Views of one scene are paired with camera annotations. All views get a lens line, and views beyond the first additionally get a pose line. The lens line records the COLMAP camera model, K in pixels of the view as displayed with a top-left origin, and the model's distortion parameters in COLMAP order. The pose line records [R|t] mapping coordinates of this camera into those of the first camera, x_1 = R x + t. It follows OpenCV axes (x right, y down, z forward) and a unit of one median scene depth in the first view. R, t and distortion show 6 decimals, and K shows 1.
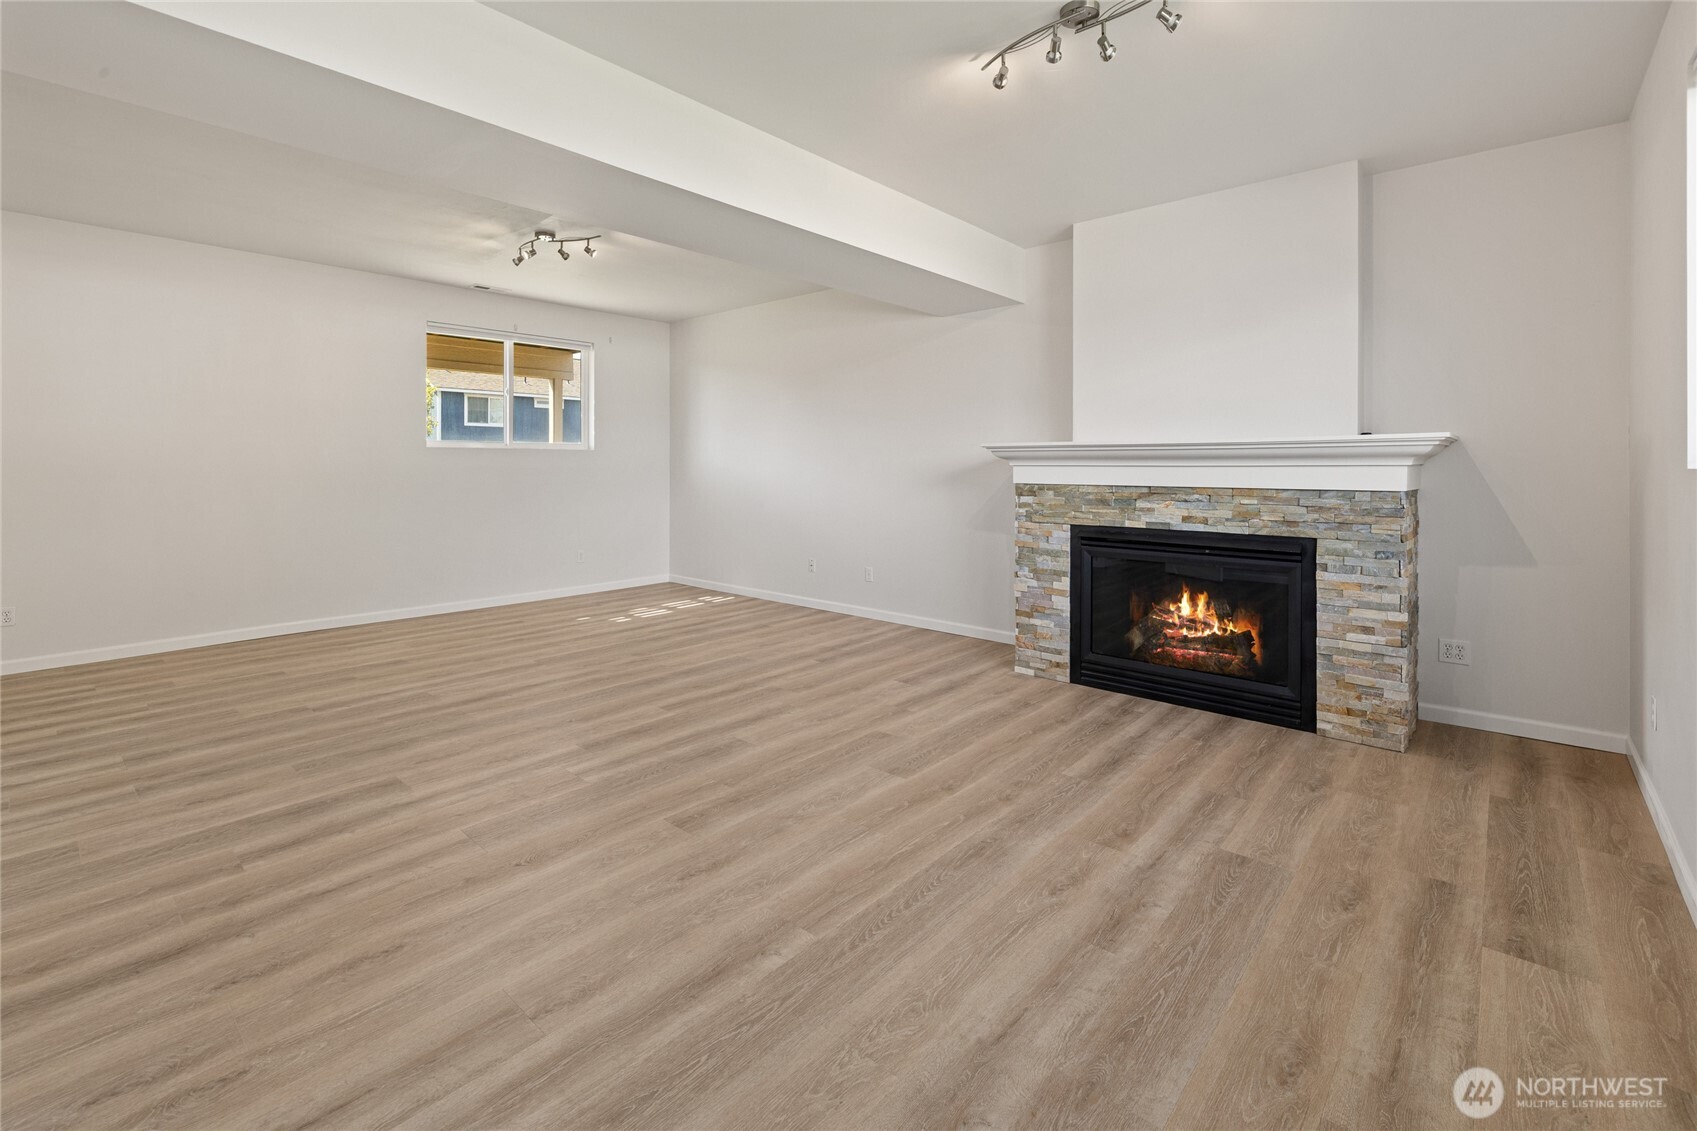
lens RADIAL K [[743.1, 0, 847.9], [0, 743.1, 564.4], [0, 0, 1]] dist [-0.001711, 0.000155]
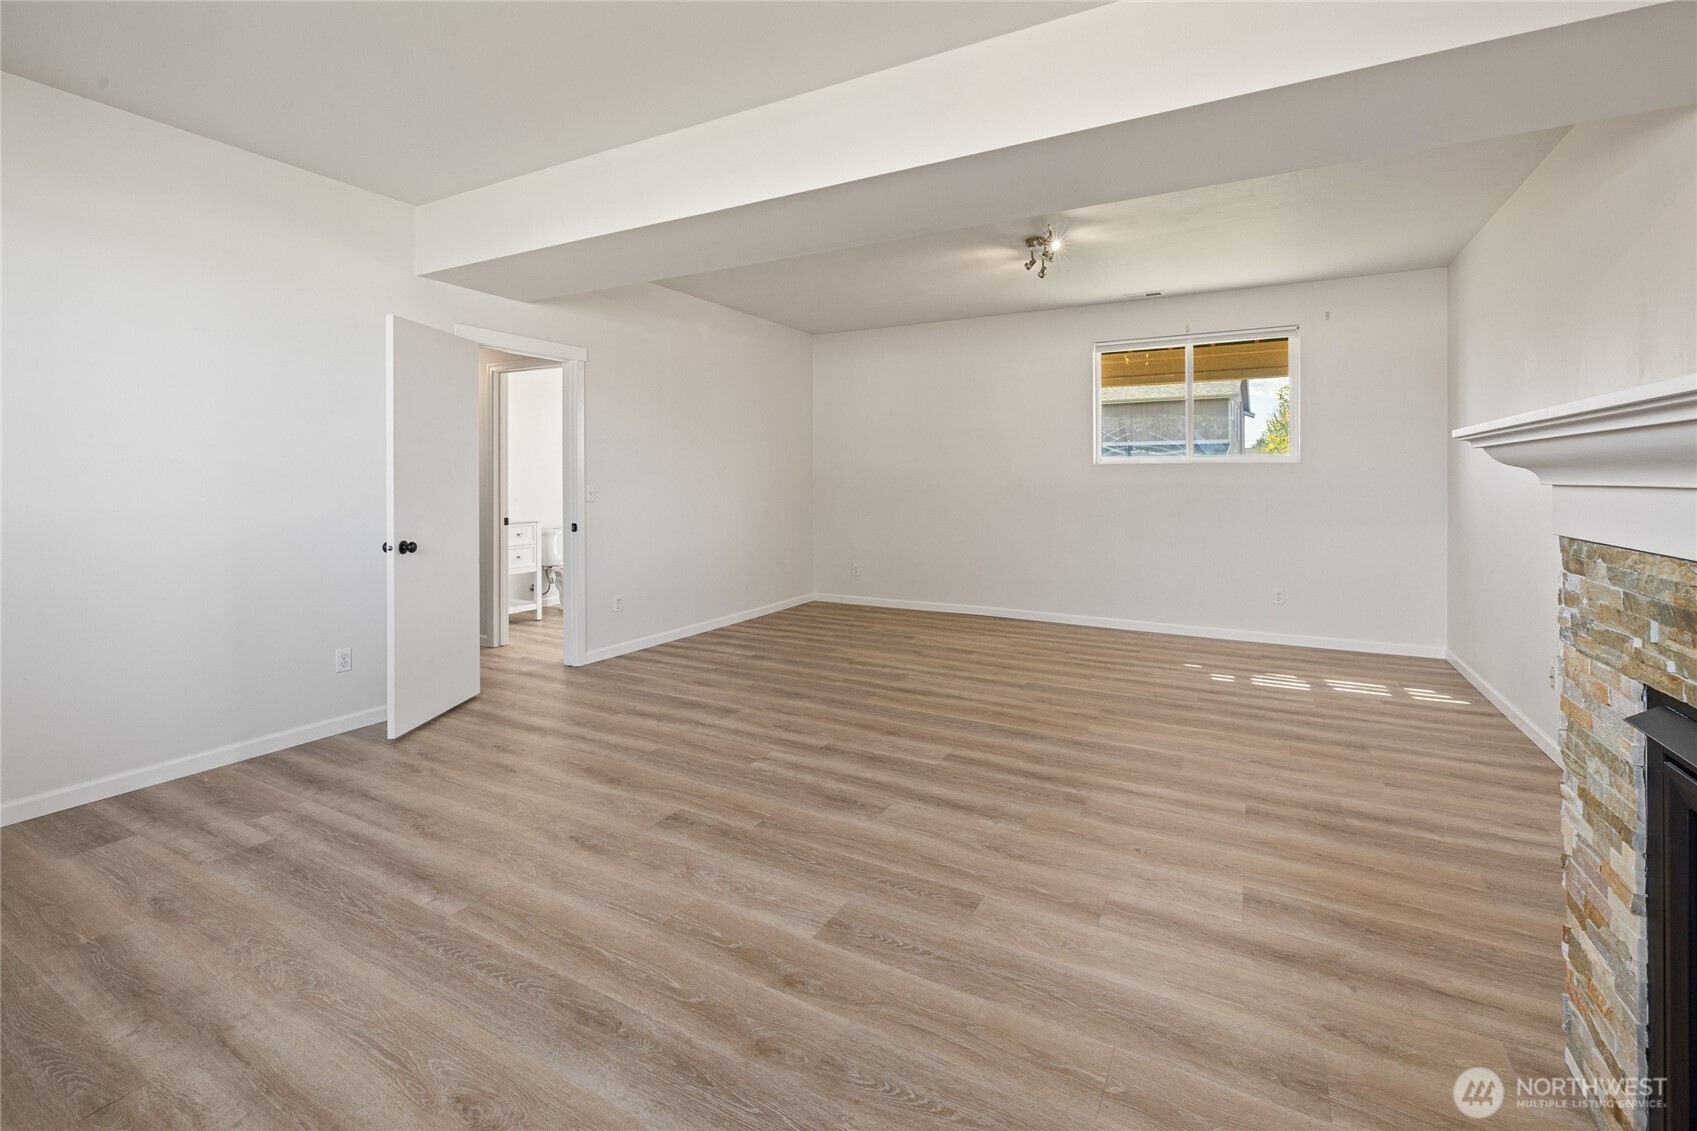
lens RADIAL K [[743.1, 0, 846.4], [0, 743.1, 562.6], [0, 0, 1]] dist [-0.001711, 0.000155]
pose [[0.205917, 0.106468, -0.972760, 0.829529], [-0.131294, 0.988082, 0.080352, -0.130569], [0.969722, 0.111172, 0.217441, 0.980270]]
